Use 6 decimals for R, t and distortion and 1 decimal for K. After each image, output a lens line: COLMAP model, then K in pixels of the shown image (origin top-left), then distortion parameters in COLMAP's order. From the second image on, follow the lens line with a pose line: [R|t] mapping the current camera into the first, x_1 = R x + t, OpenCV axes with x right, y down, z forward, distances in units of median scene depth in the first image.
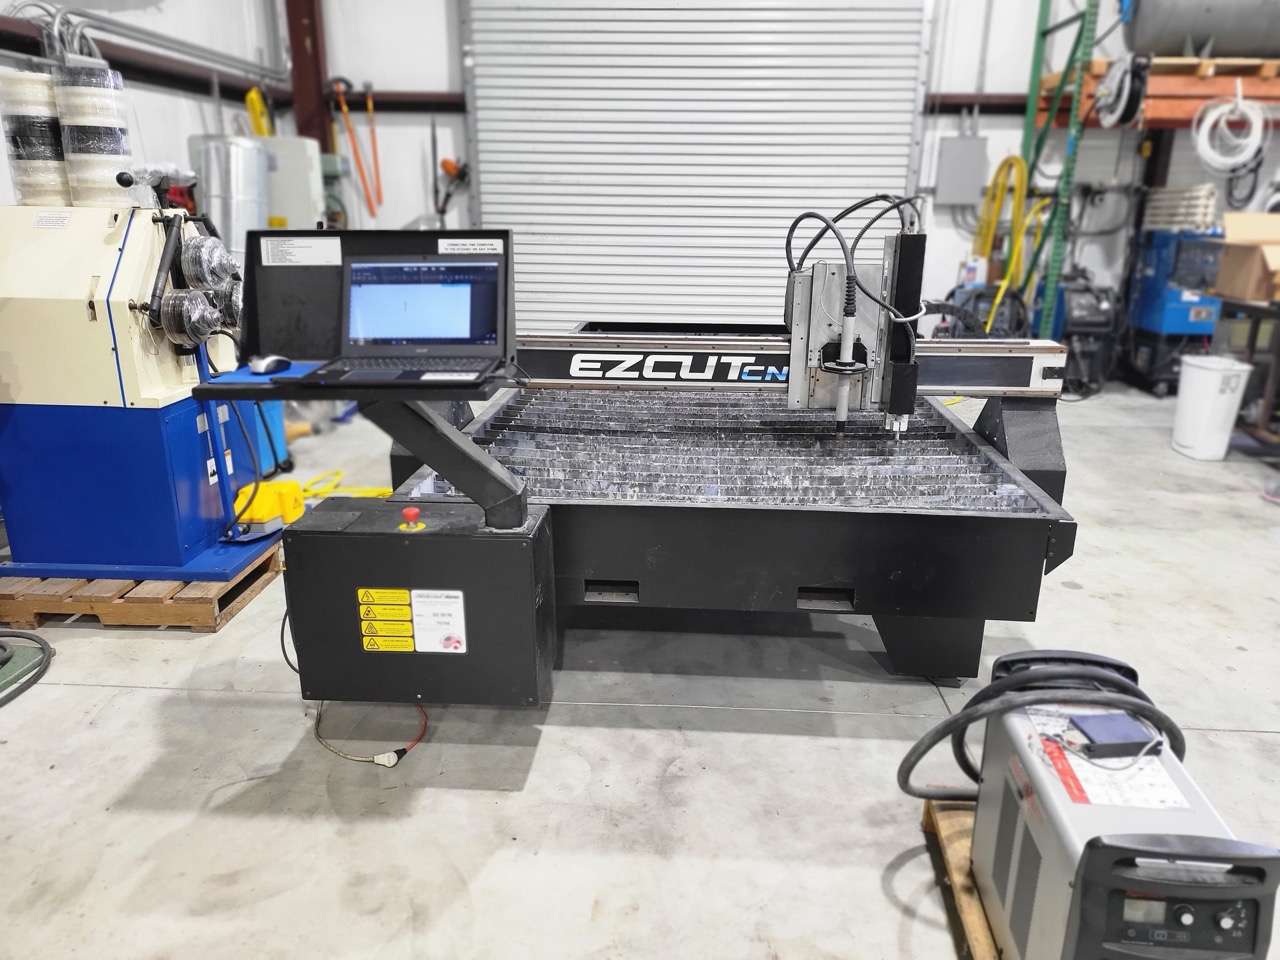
lens RADIAL K [[897.7, 0, 667.0], [0, 897.7, 478.7], [0, 0, 1]] dist [0.070912, -0.084607]
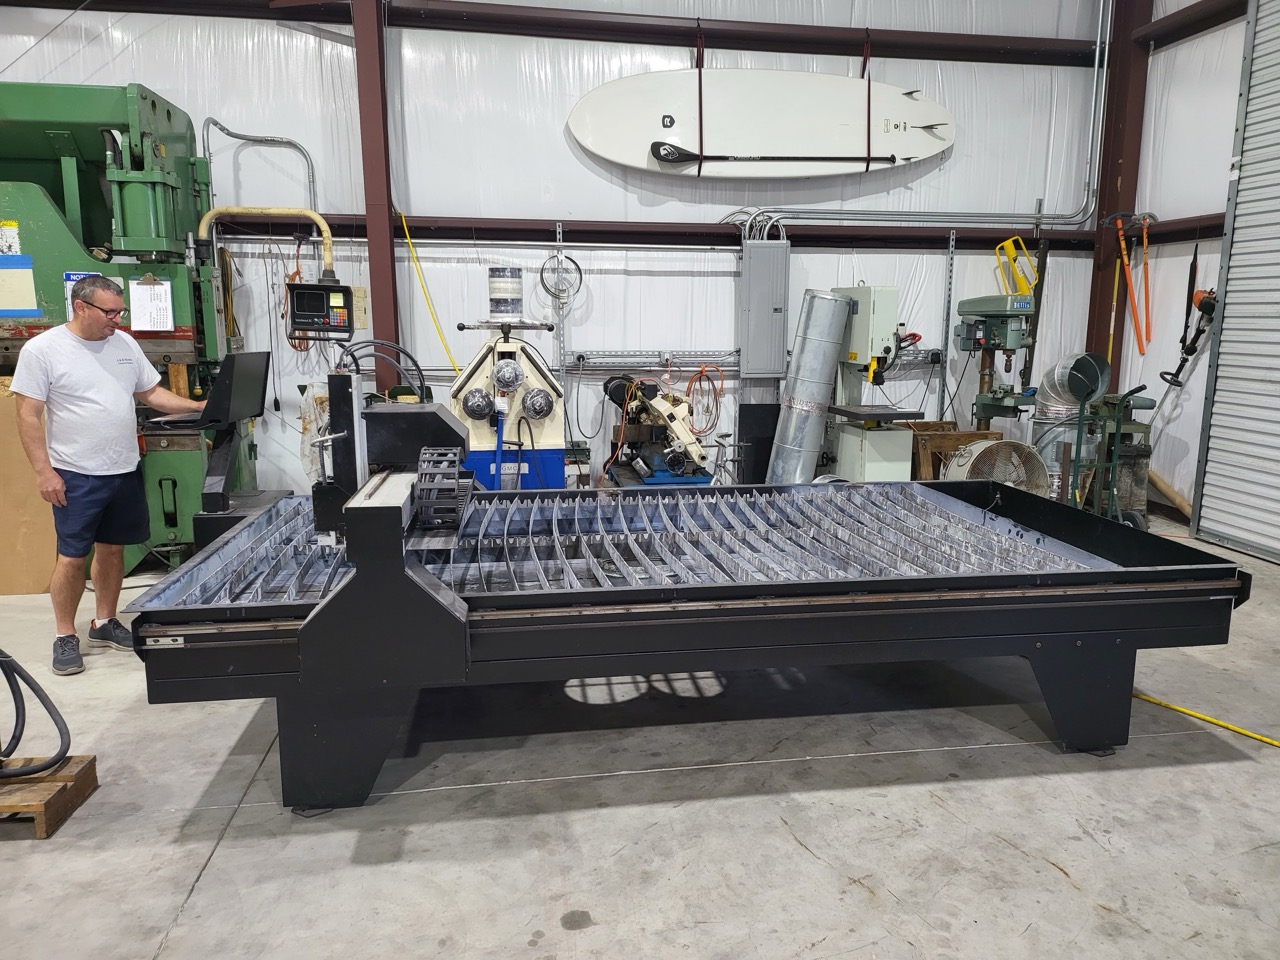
lens RADIAL K [[897.7, 0, 667.0], [0, 897.7, 478.7], [0, 0, 1]] dist [0.070912, -0.084607]
pose [[0.207353, 0.163267, -0.964546, 1.308547], [-0.292575, 0.951196, 0.098111, -0.340838], [0.933491, 0.261858, 0.245001, 1.031022]]
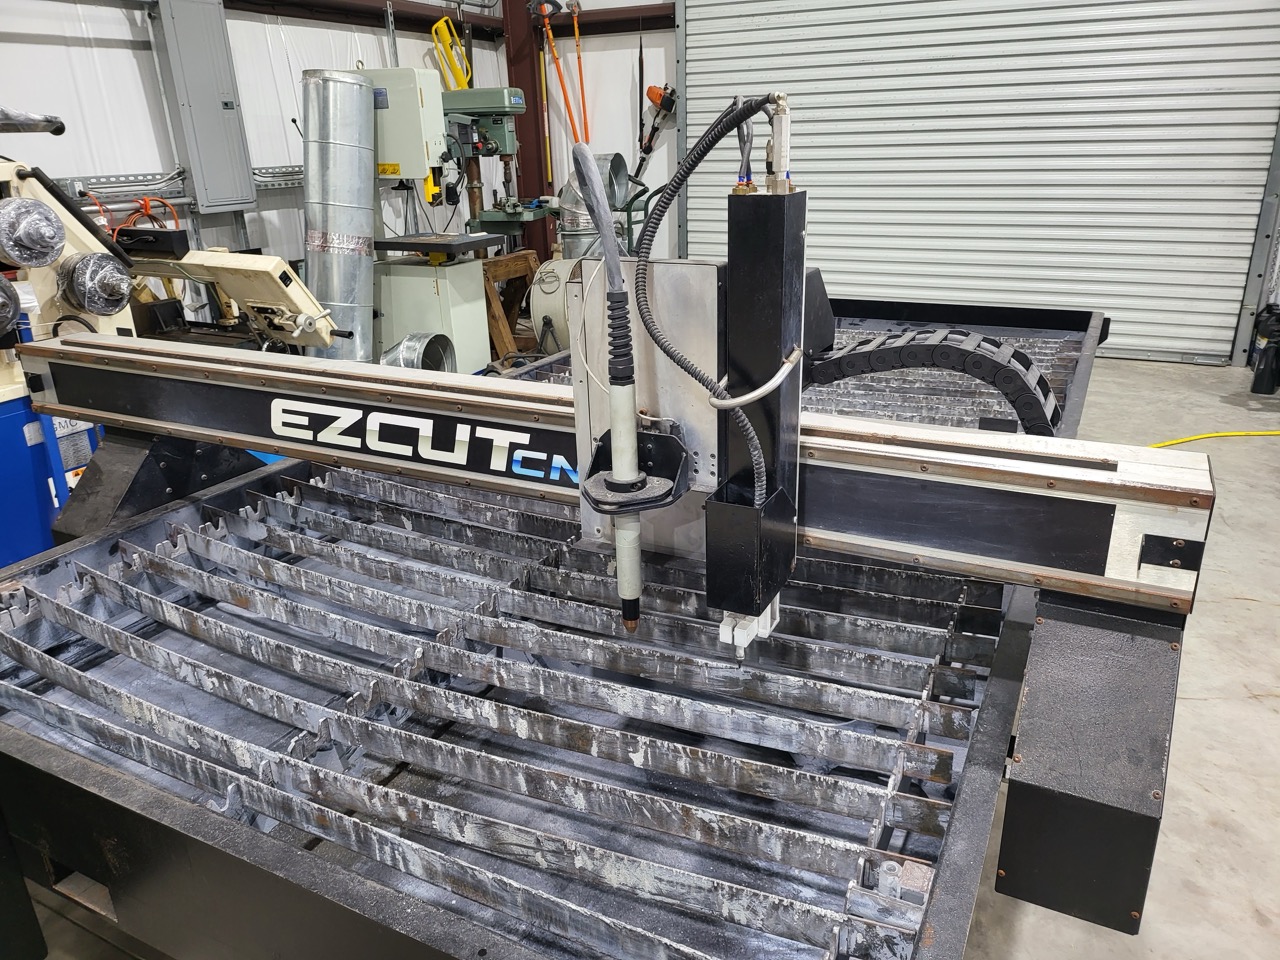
lens RADIAL K [[897.7, 0, 667.0], [0, 897.7, 478.7], [0, 0, 1]] dist [0.070912, -0.084607]
pose [[0.916851, 0.112619, -0.383016, 0.365128], [-0.086888, 0.992680, 0.083891, -0.158083], [0.389660, -0.043636, 0.919925, 0.551570]]
